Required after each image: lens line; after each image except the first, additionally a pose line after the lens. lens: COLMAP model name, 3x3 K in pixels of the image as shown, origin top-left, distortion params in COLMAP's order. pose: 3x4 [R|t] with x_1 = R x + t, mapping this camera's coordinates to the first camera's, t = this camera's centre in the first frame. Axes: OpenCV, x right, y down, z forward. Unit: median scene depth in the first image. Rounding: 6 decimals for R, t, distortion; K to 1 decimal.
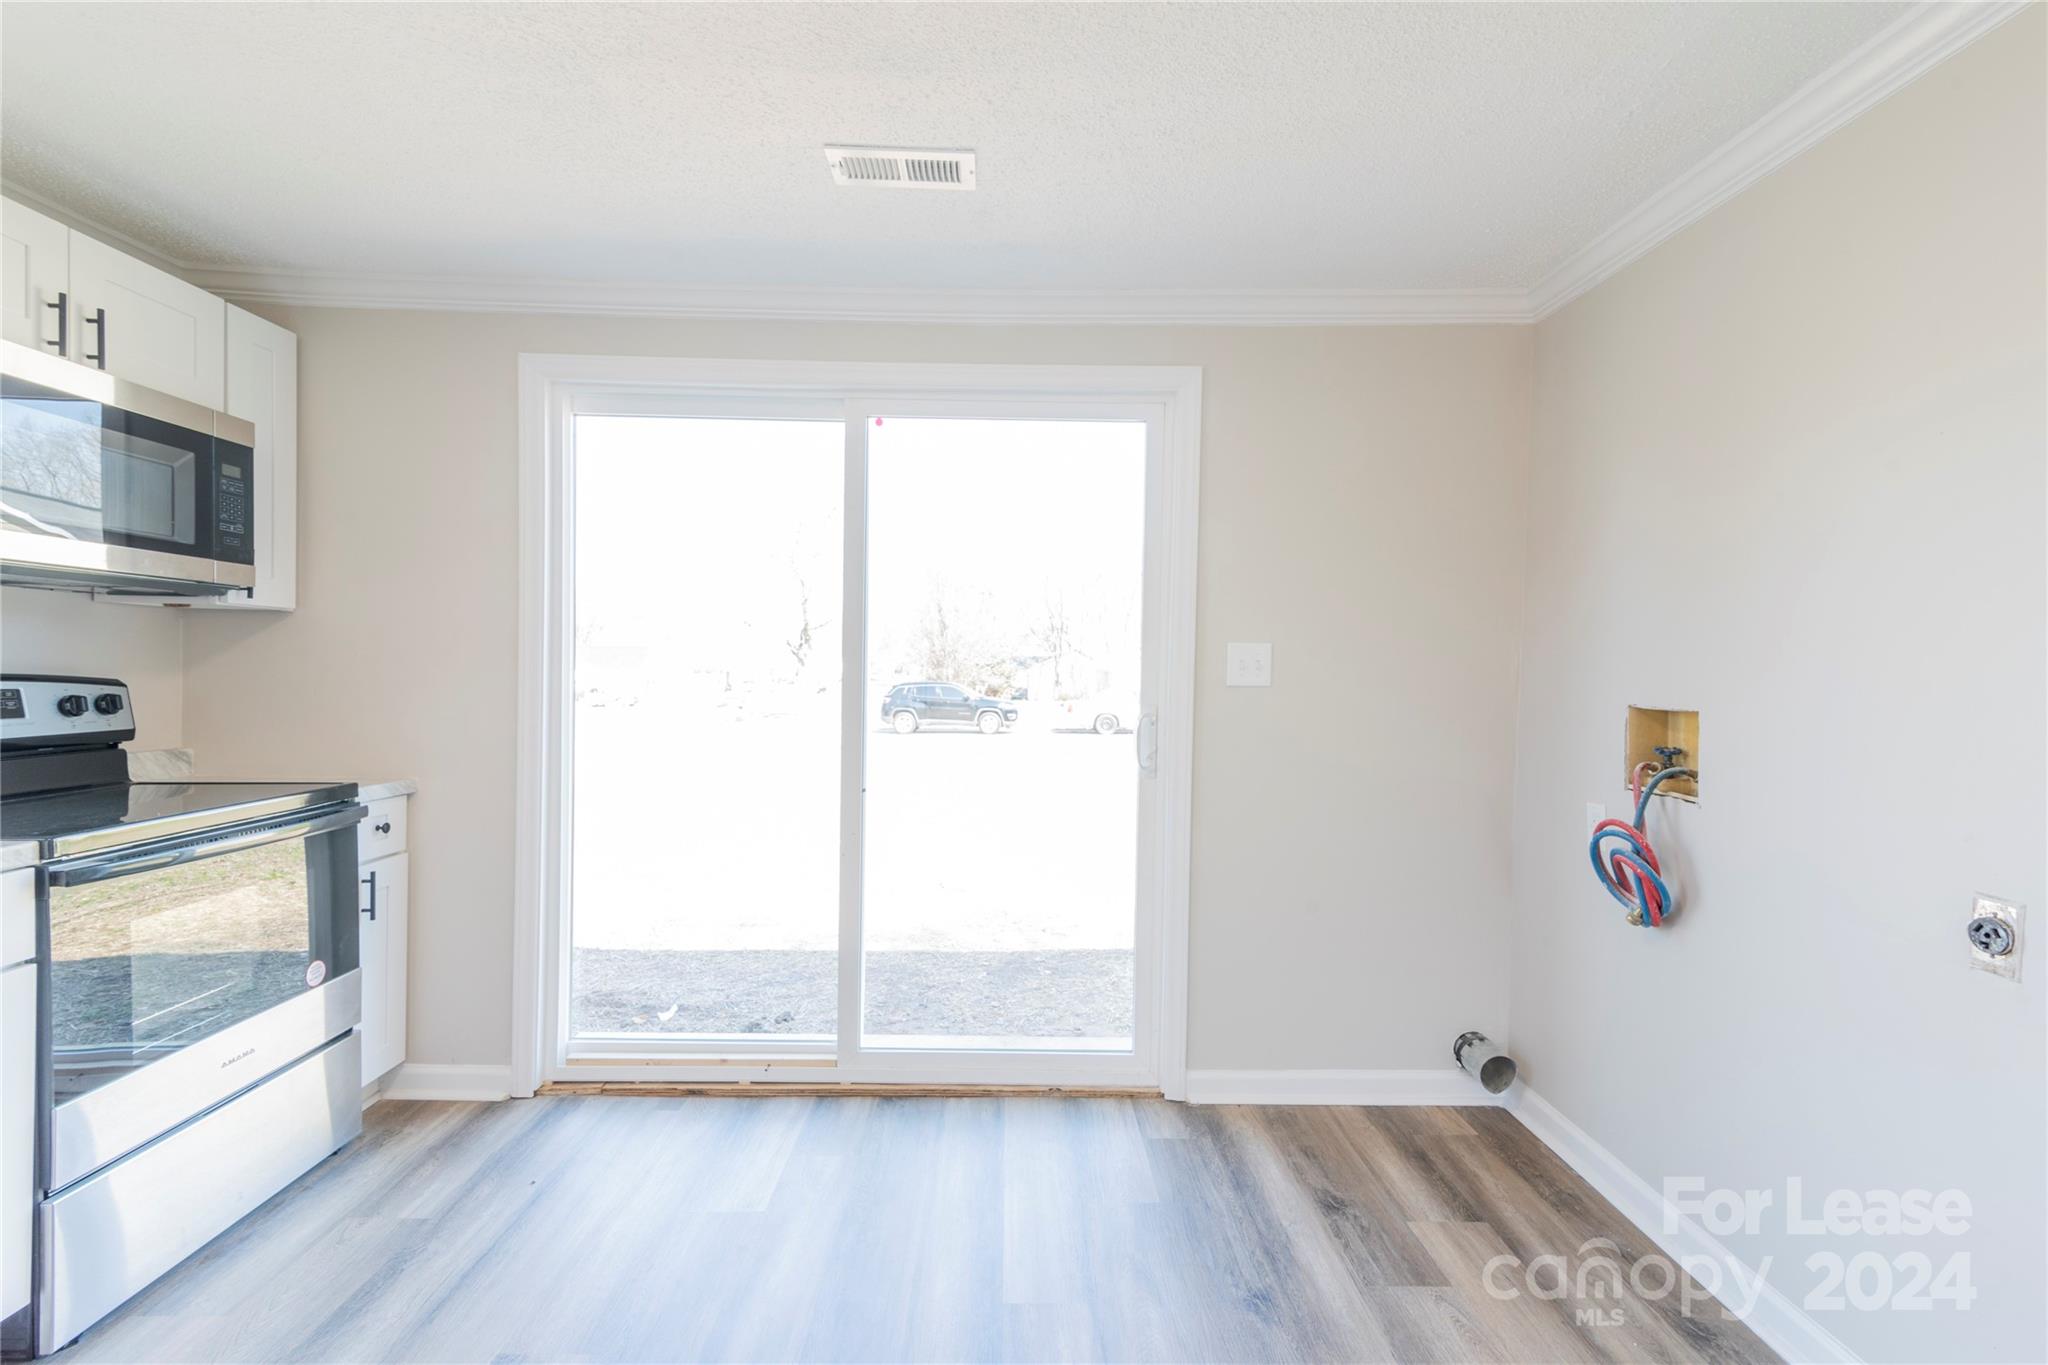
lens RADIAL K [[929.3, 0, 1036.4], [0, 929.3, 668.9], [0, 0, 1]] dist [0.009165, -0.002426]
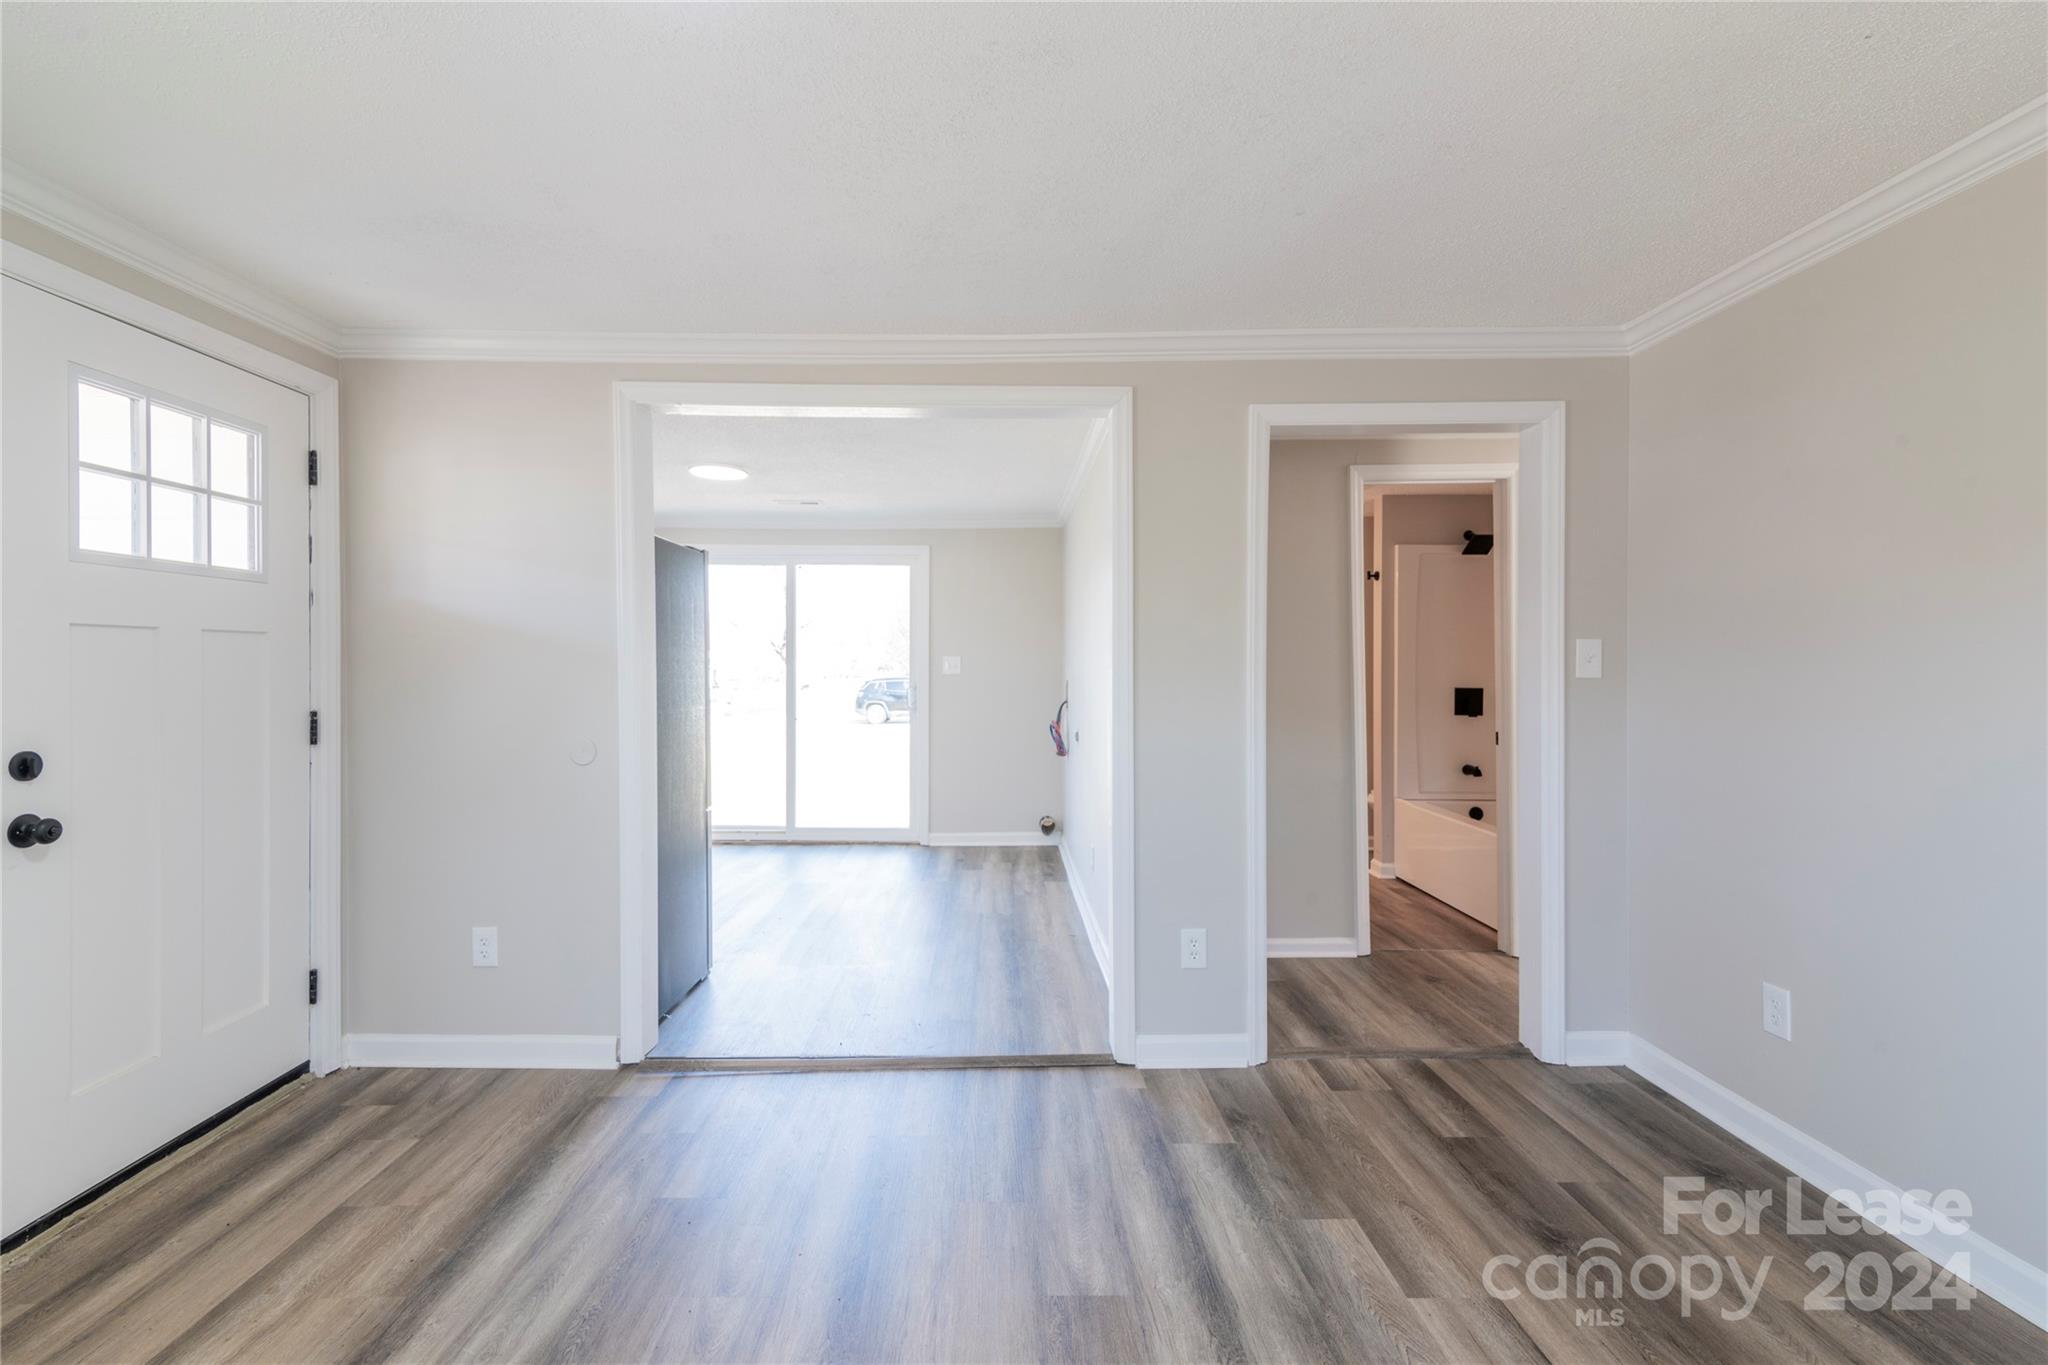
lens RADIAL K [[981.9, 0, 1013.5], [0, 981.9, 673.2], [0, 0, 1]] dist [0.006365, 0.000199]
pose [[0.999692, -0.008115, -0.023467, 0.466088], [0.008333, 0.999923, 0.009230, -0.008409], [0.023391, -0.009423, 0.999682, -1.620196]]
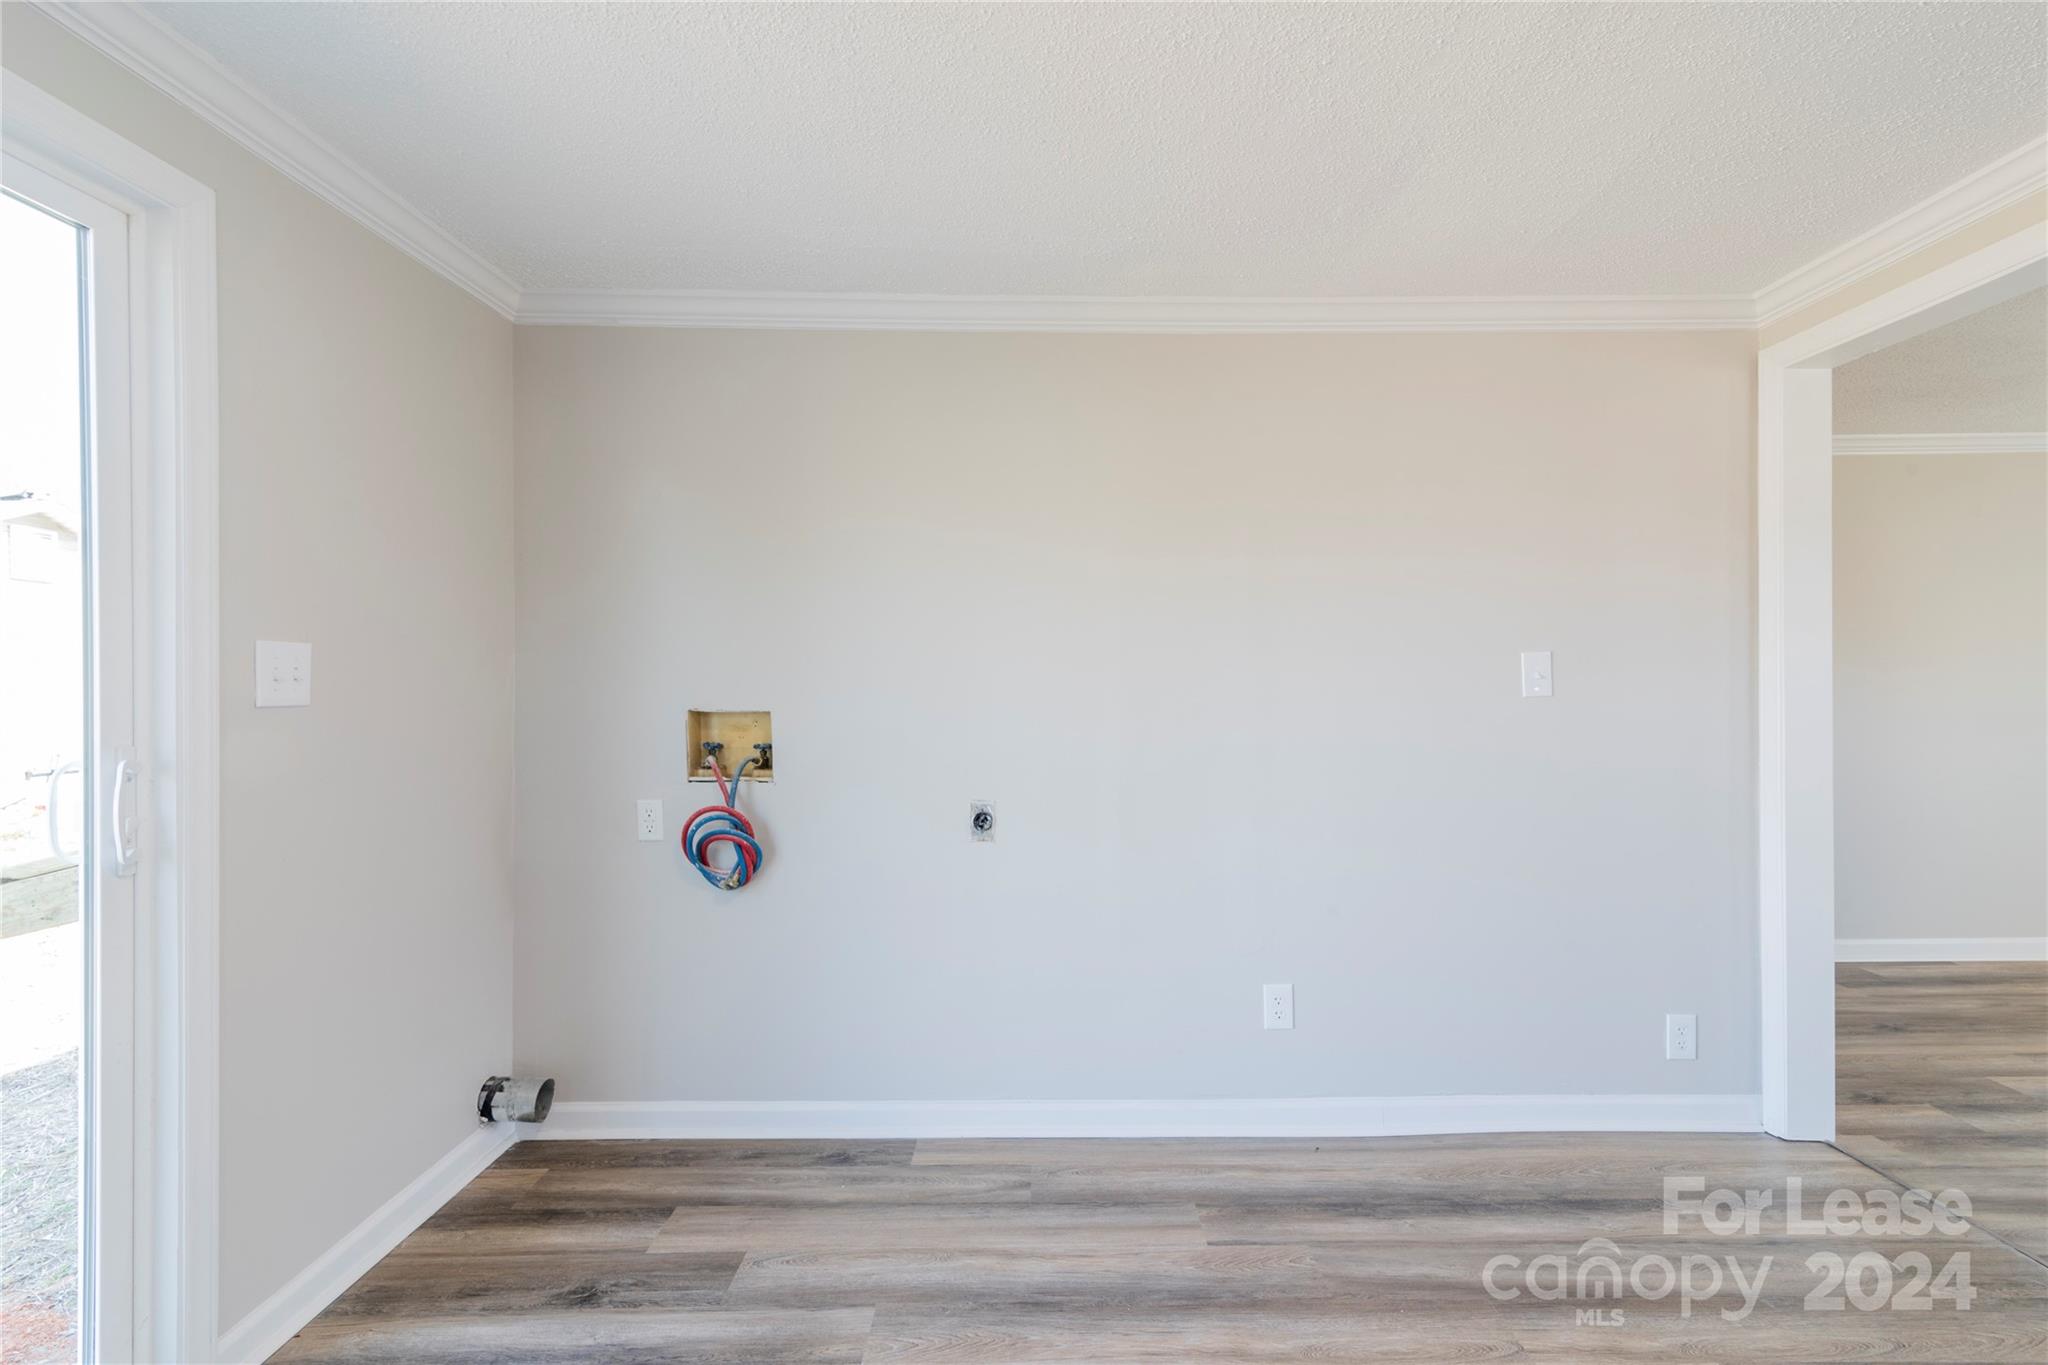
lens RADIAL K [[929.3, 0, 1033.0], [0, 929.3, 681.6], [0, 0, 1]] dist [0.009165, -0.002426]
pose [[0.021757, -0.004189, 0.999755, -0.435100], [0.006872, 0.999968, 0.004040, 0.001445], [-0.999740, 0.006782, 0.021785, 0.450820]]
